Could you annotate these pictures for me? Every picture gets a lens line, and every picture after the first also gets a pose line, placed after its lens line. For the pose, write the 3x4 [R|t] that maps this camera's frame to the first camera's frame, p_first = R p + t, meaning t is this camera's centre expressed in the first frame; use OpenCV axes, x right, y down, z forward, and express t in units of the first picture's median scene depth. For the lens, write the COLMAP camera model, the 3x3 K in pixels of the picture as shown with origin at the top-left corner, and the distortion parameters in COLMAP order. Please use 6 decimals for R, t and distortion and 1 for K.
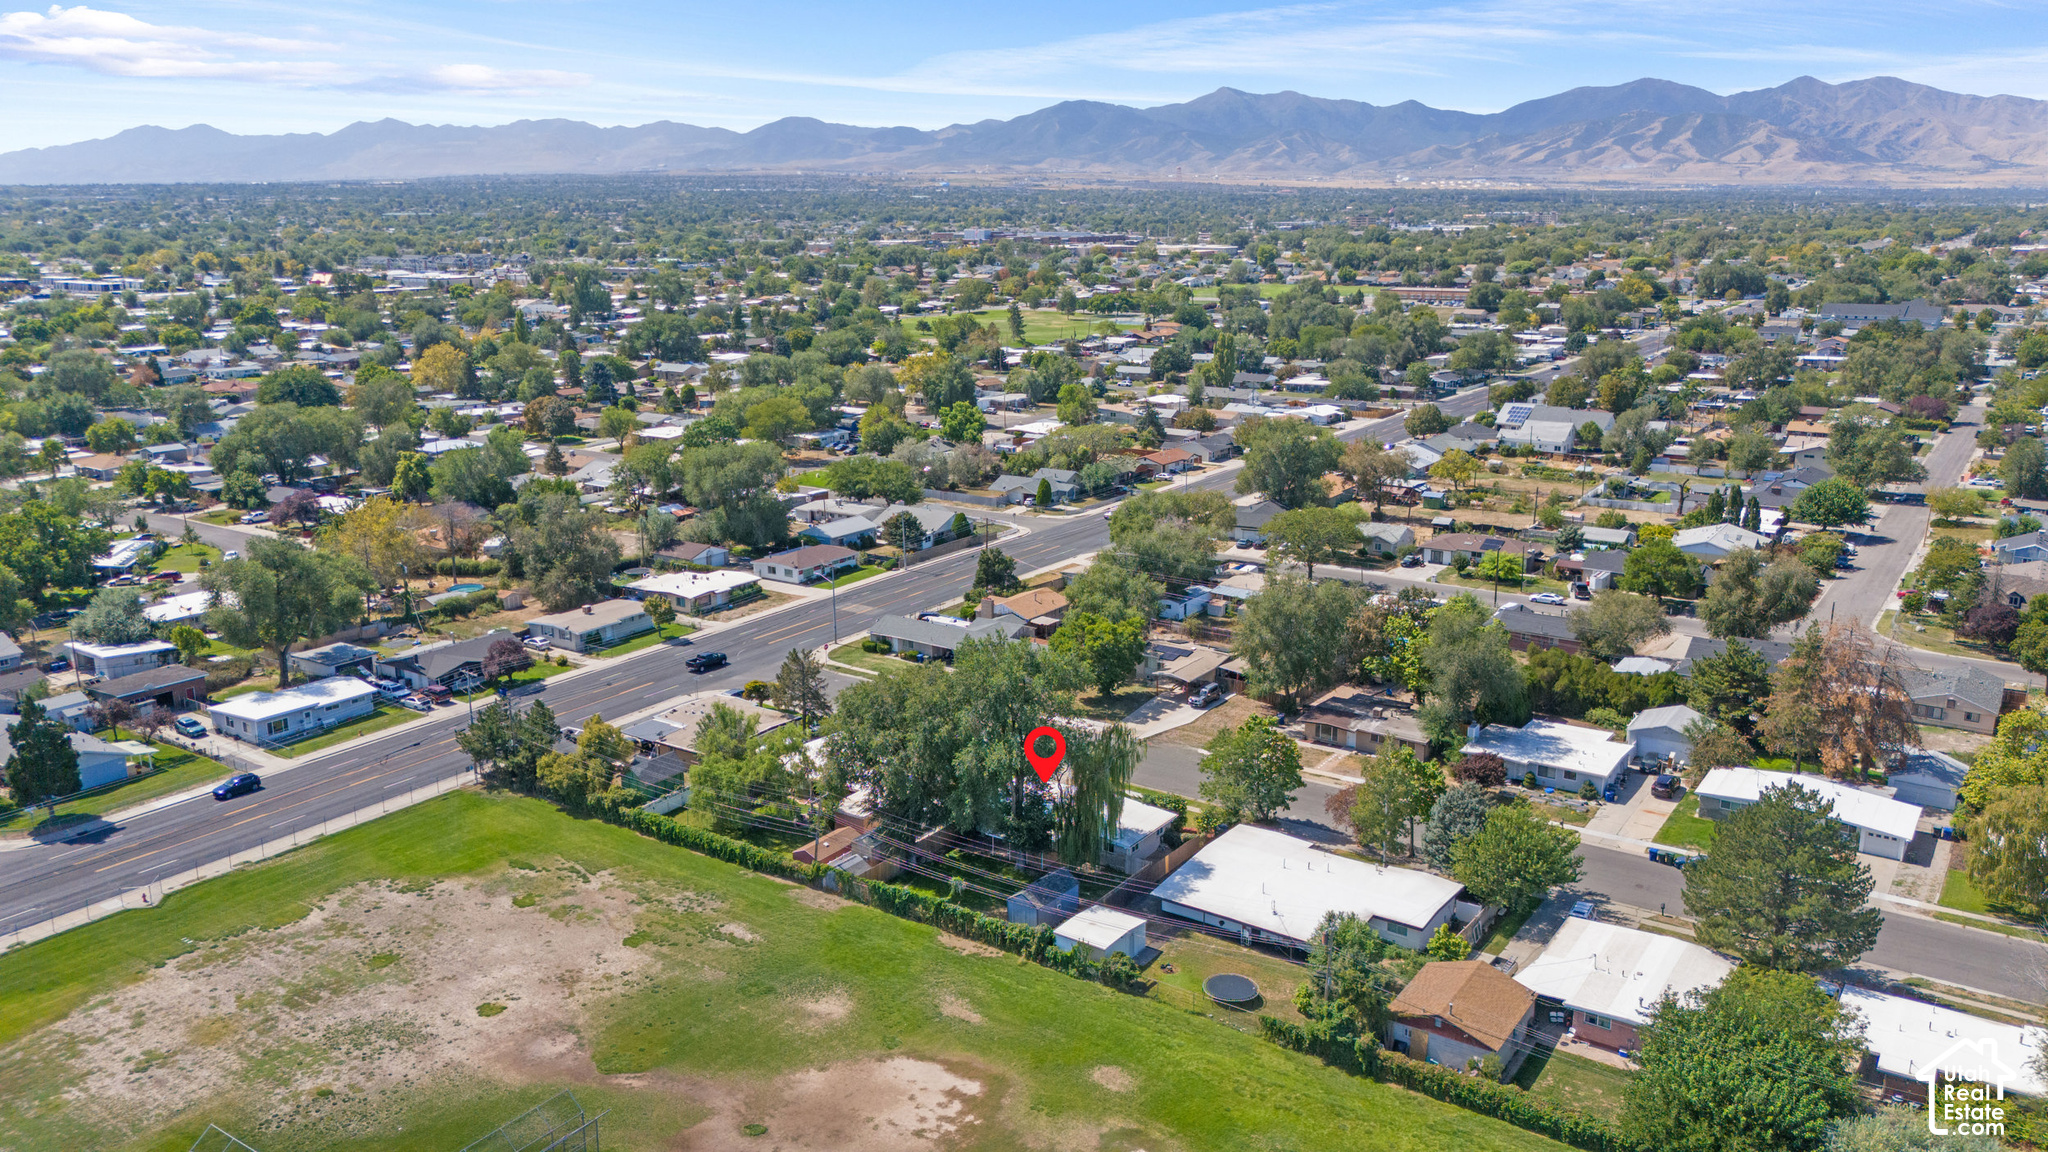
lens RADIAL K [[1456.3, 0, 1022.3], [0, 1456.3, 564.7], [0, 0, 1]] dist [0.057520, -0.042081]
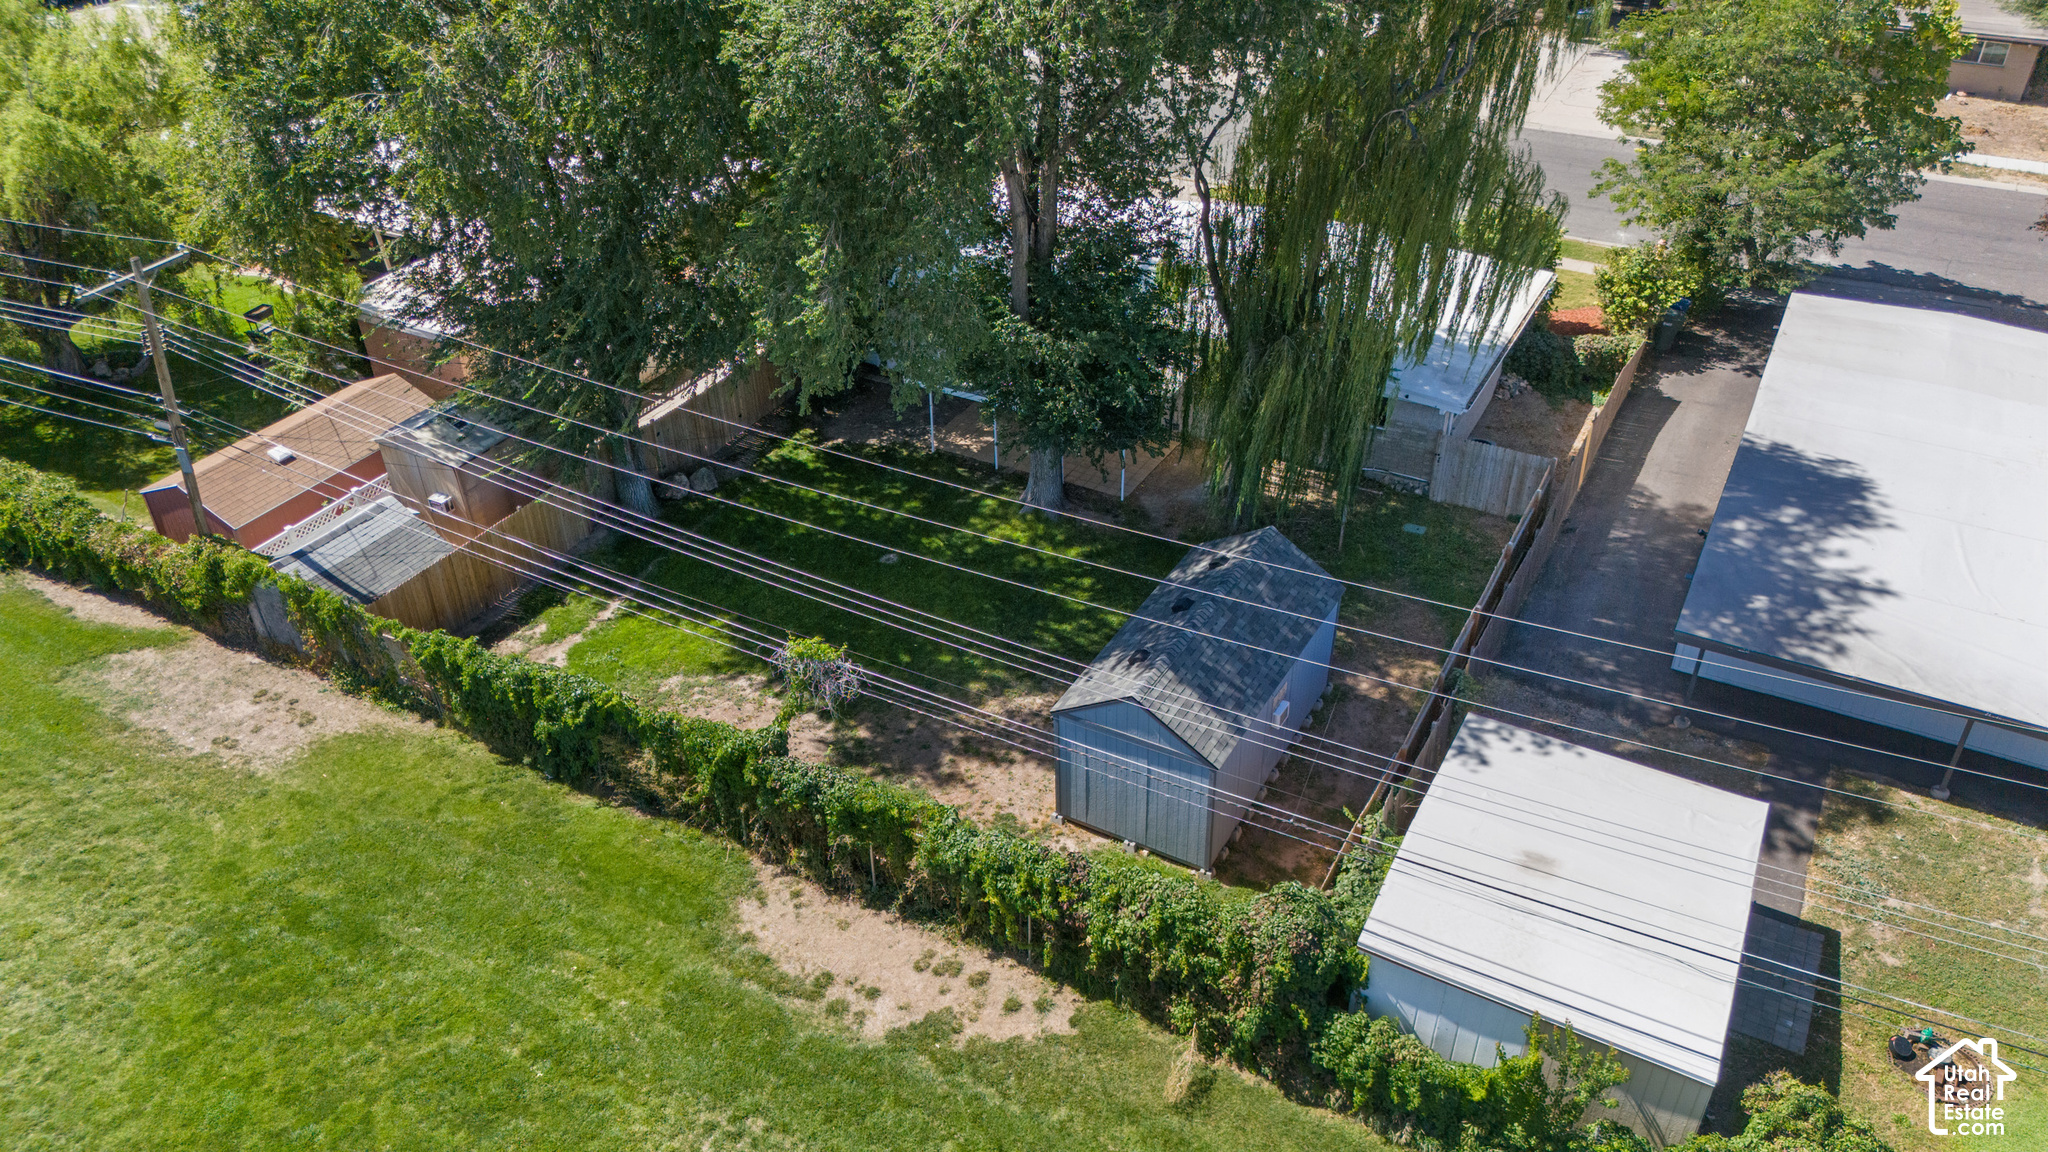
lens RADIAL K [[1456.3, 0, 1030.6], [0, 1456.3, 571.7], [0, 0, 1]] dist [0.057520, -0.042081]
pose [[0.992086, -0.064944, 0.107461, -0.033546], [0.022348, 0.933512, 0.357849, 0.125819], [-0.123556, -0.352615, 0.927576, 0.765773]]
